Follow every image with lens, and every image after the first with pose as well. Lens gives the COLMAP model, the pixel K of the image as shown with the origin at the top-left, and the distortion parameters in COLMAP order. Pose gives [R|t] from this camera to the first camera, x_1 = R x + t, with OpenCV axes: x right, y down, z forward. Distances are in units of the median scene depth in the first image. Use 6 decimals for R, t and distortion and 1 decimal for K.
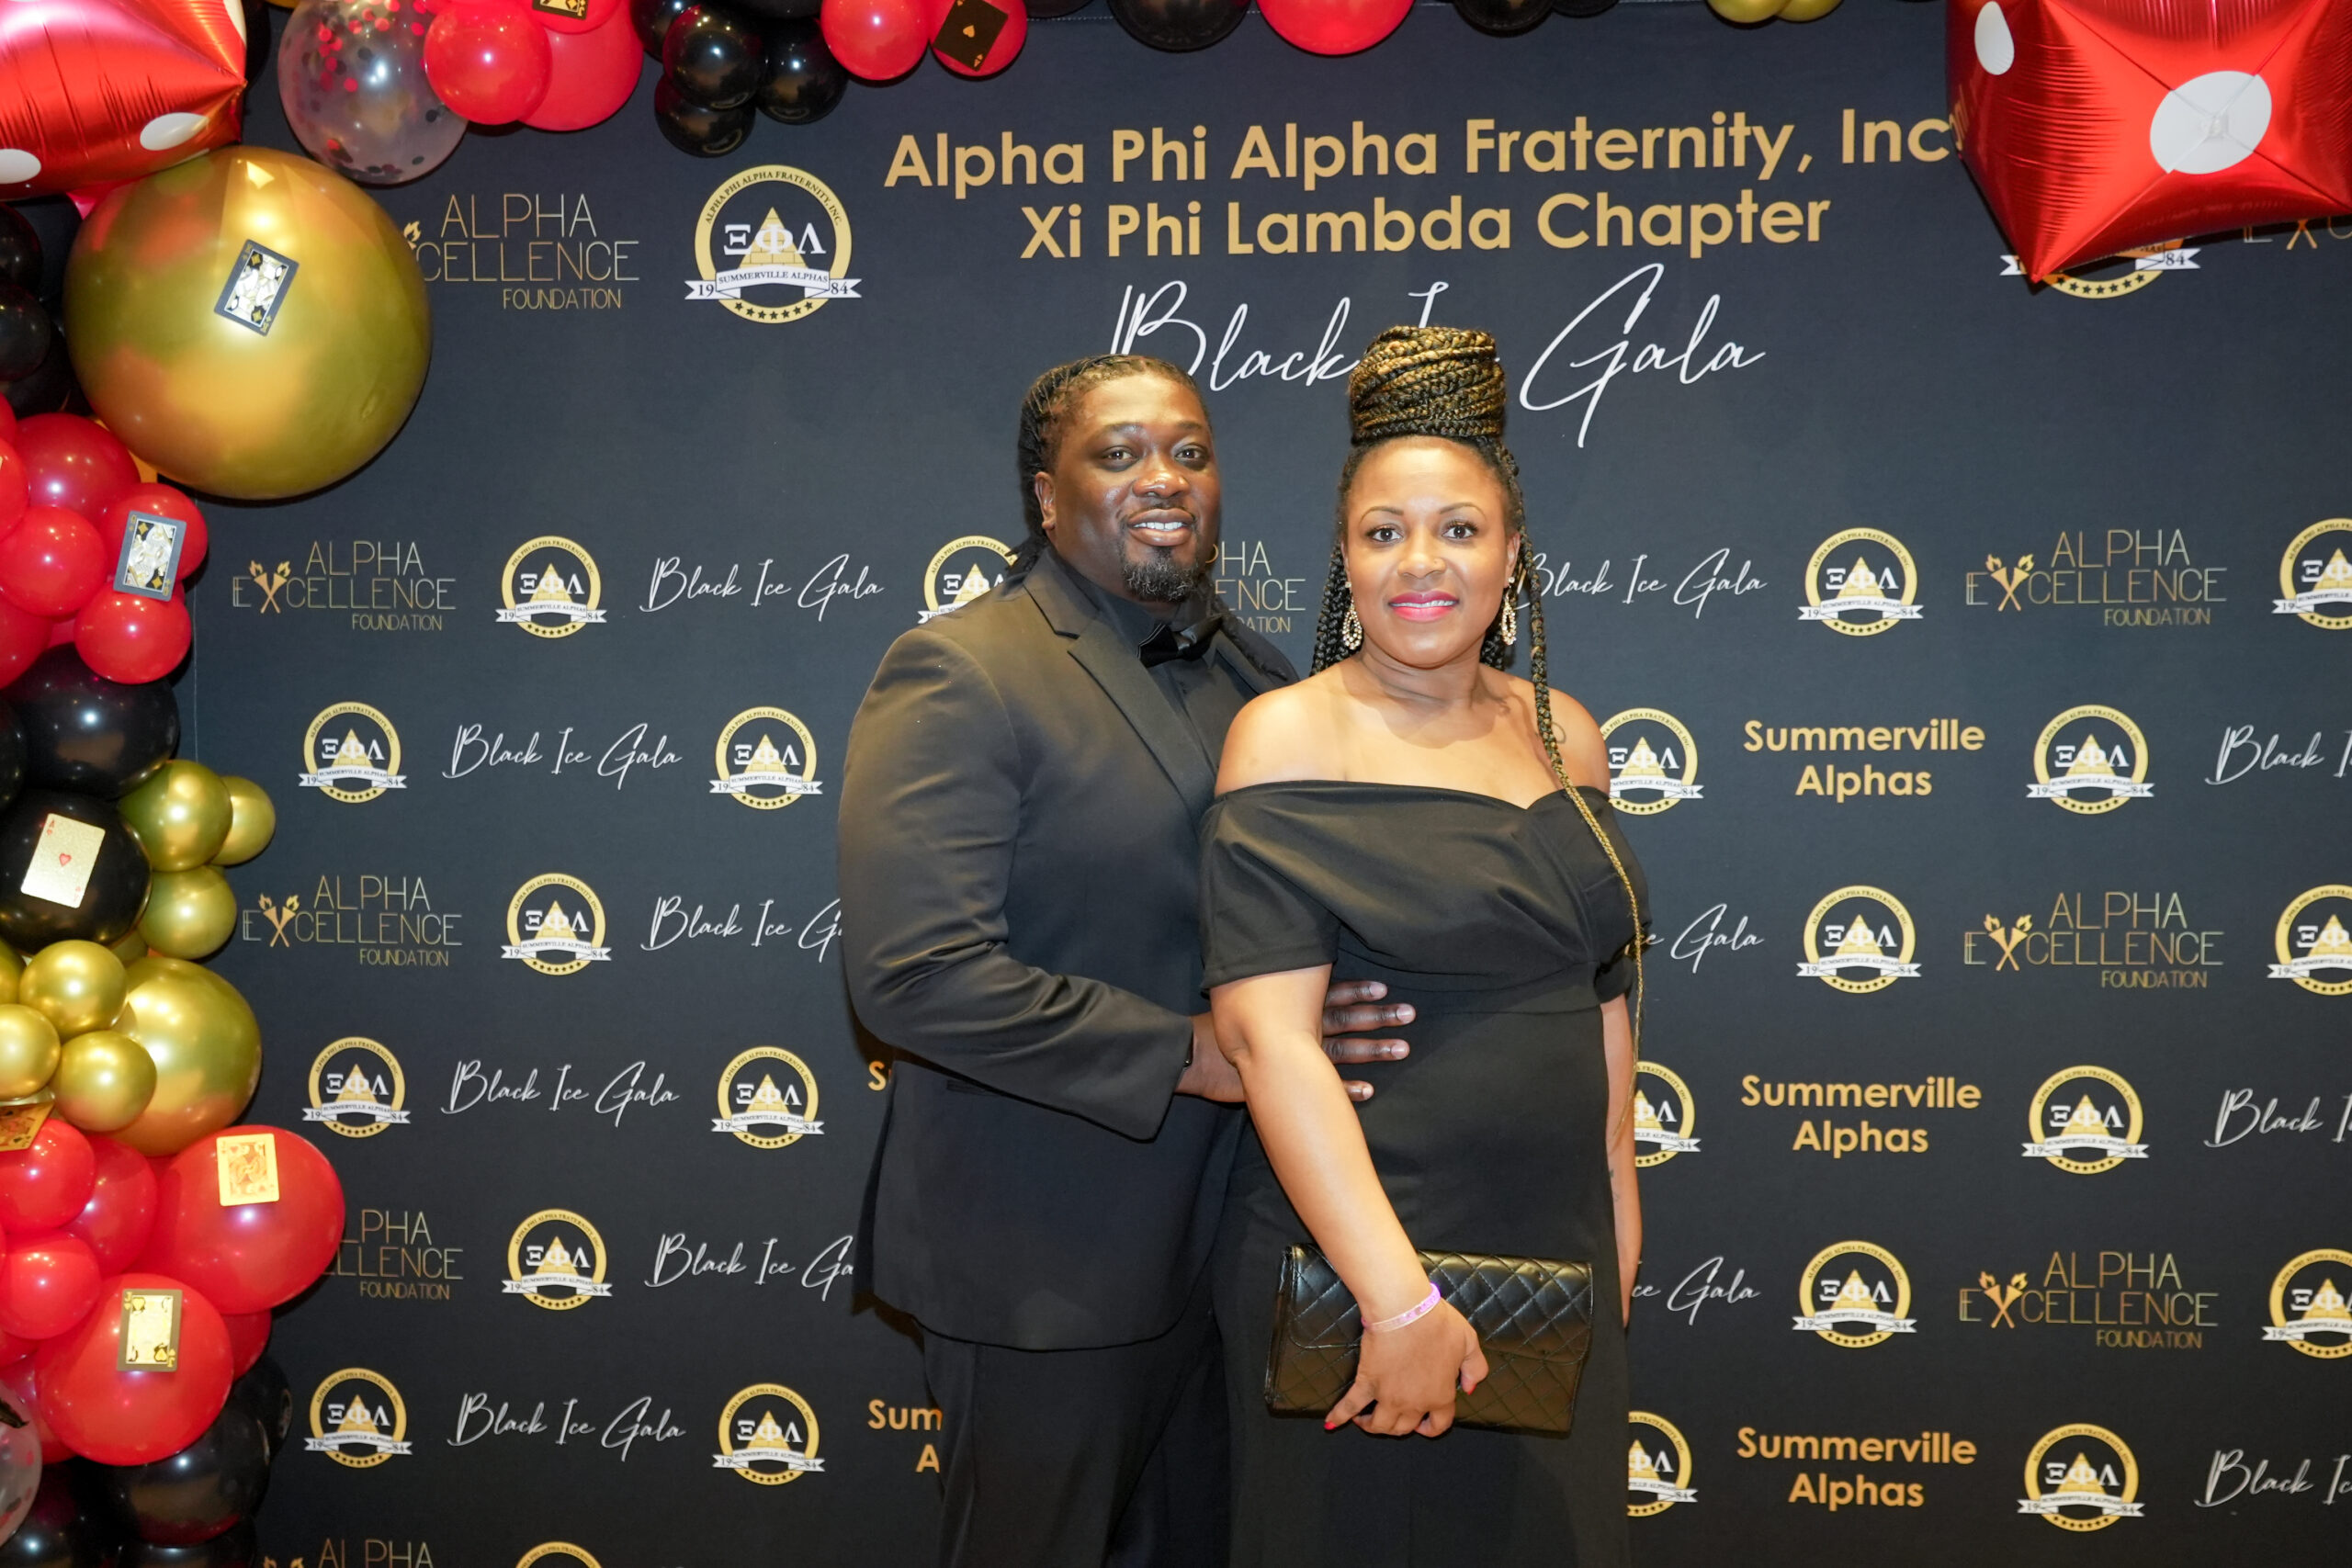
lens RADIAL K [[2539.2, 0, 1176.0], [0, 2539.2, 784.0], [0, 0, 1]] dist [-0.017294, 0.078139]
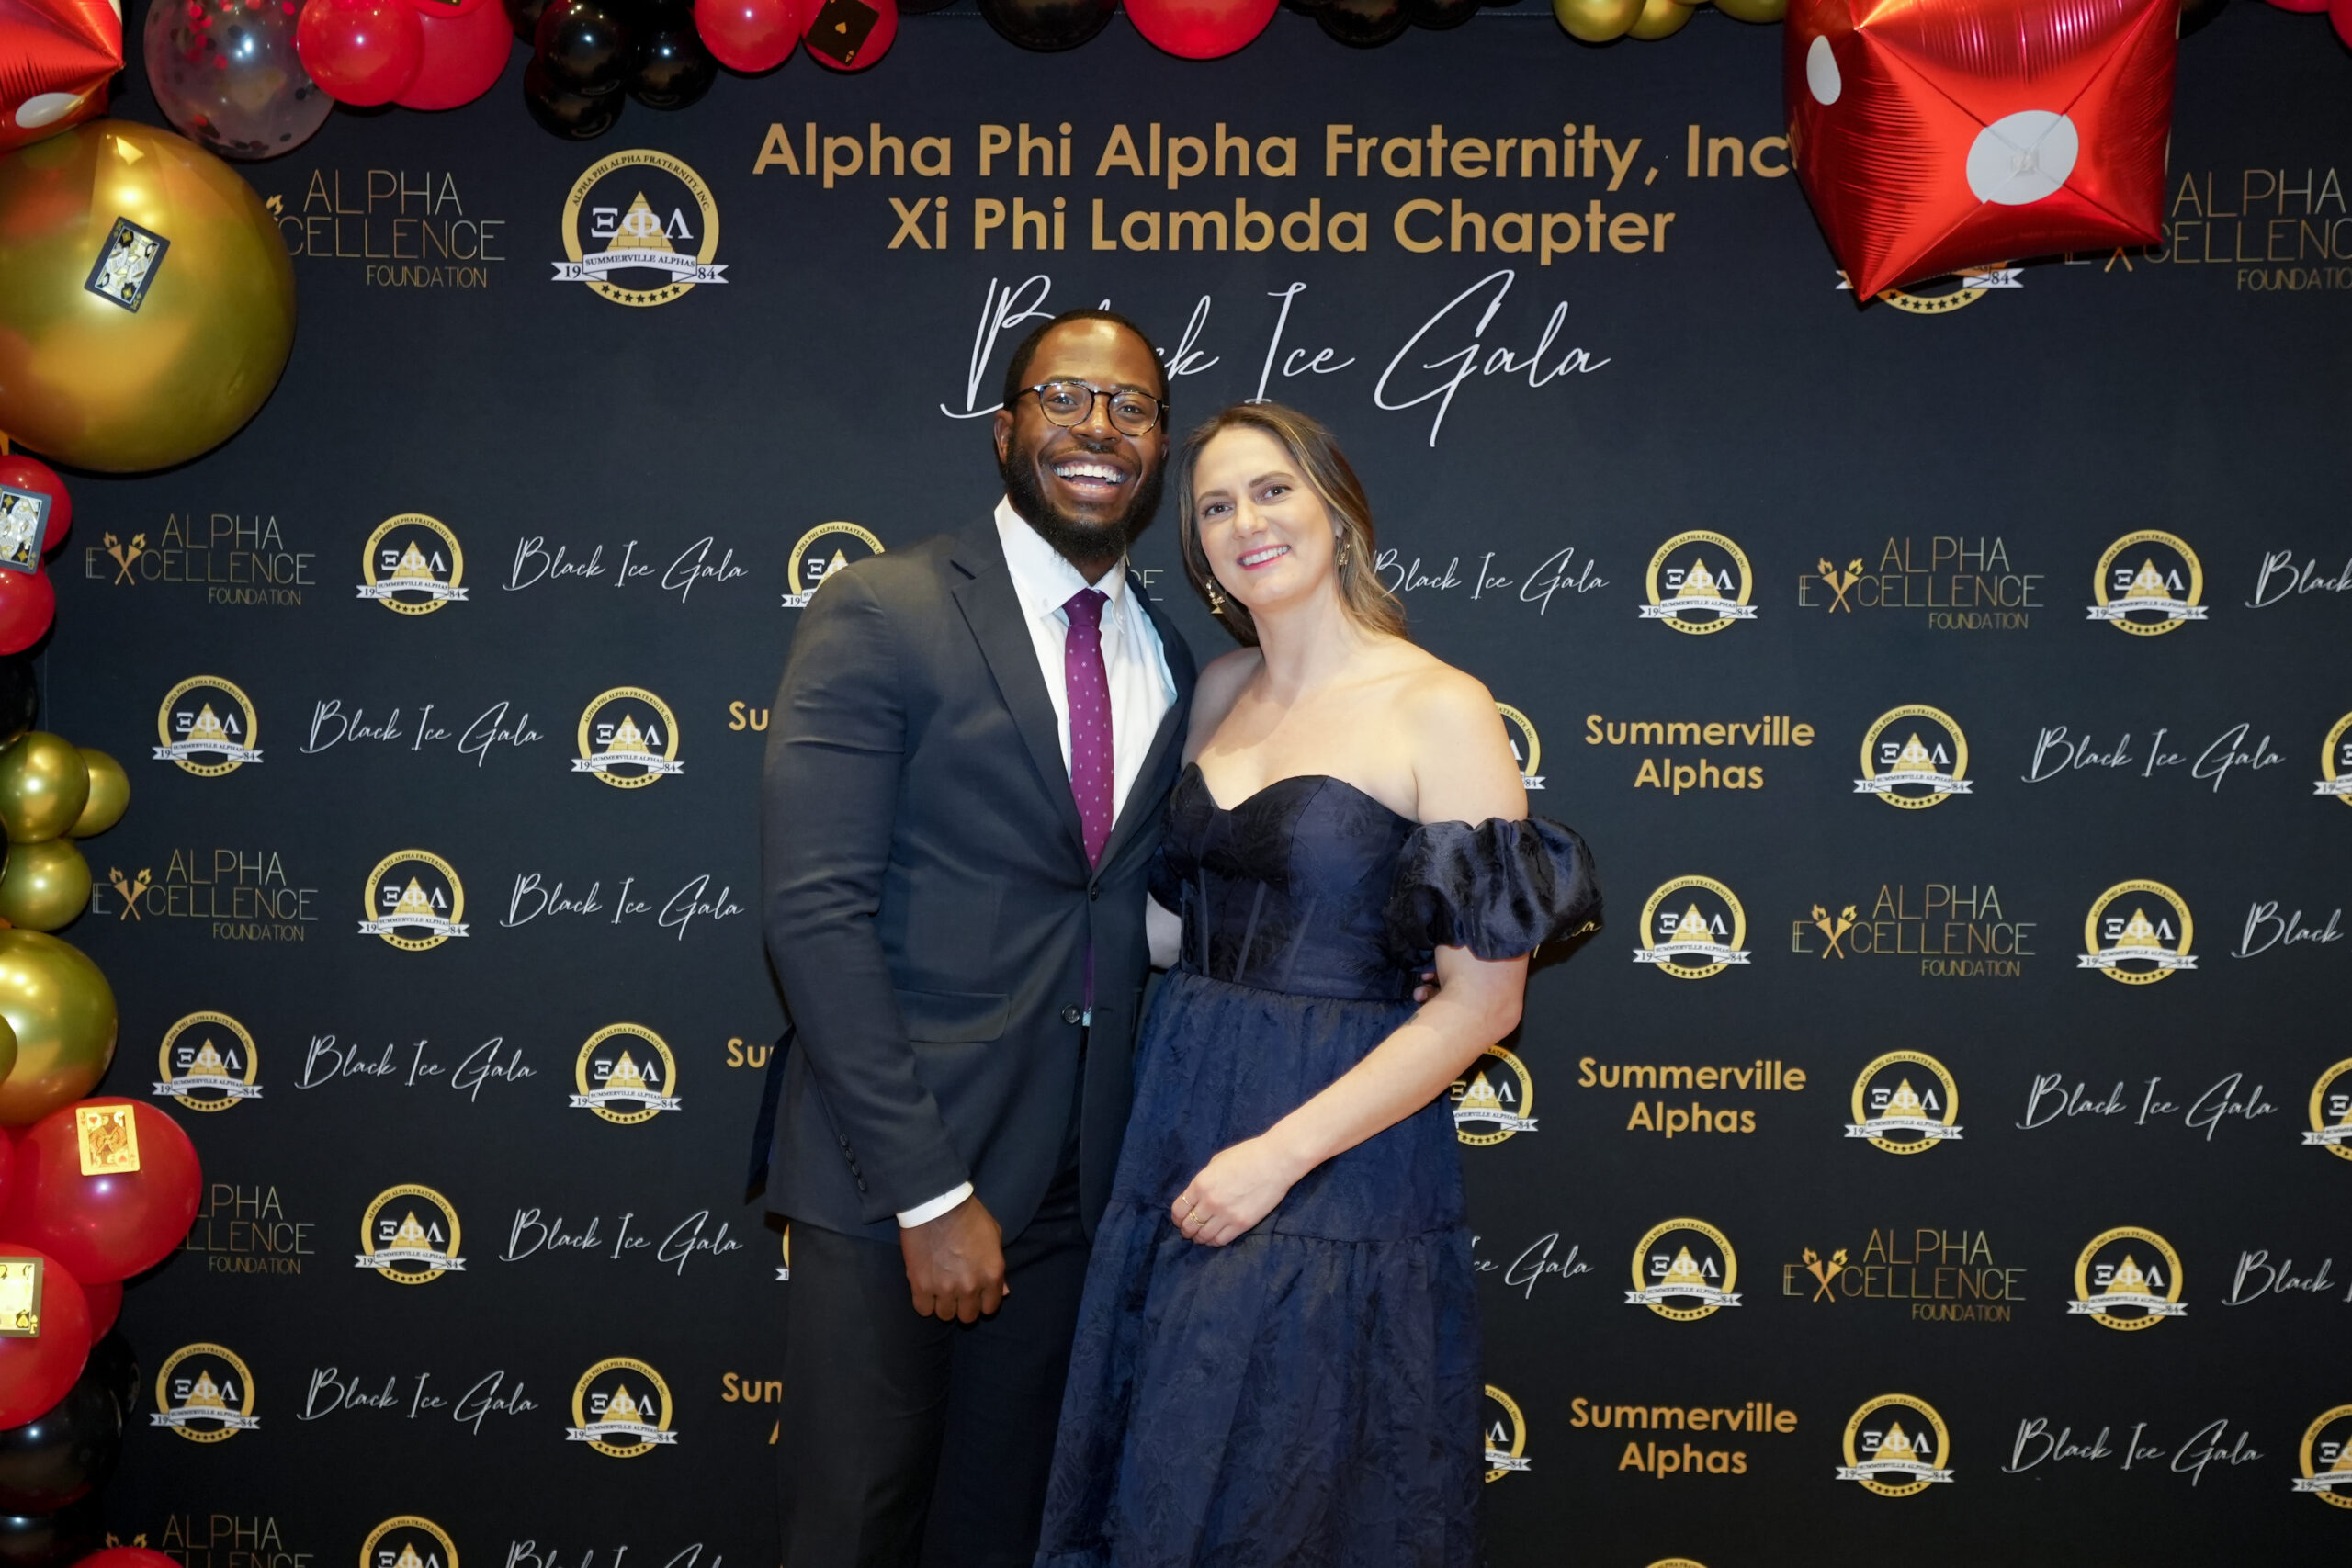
lens RADIAL K [[2777.5, 0, 1176.0], [0, 2777.5, 784.0], [0, 0, 1]] dist [0.004568, 0.060413]
pose [[0.998414, 0.012459, 0.054907, -0.004449], [-0.012903, 0.999887, 0.007729, -0.003227], [-0.054804, -0.008426, 0.998462, -0.119094]]
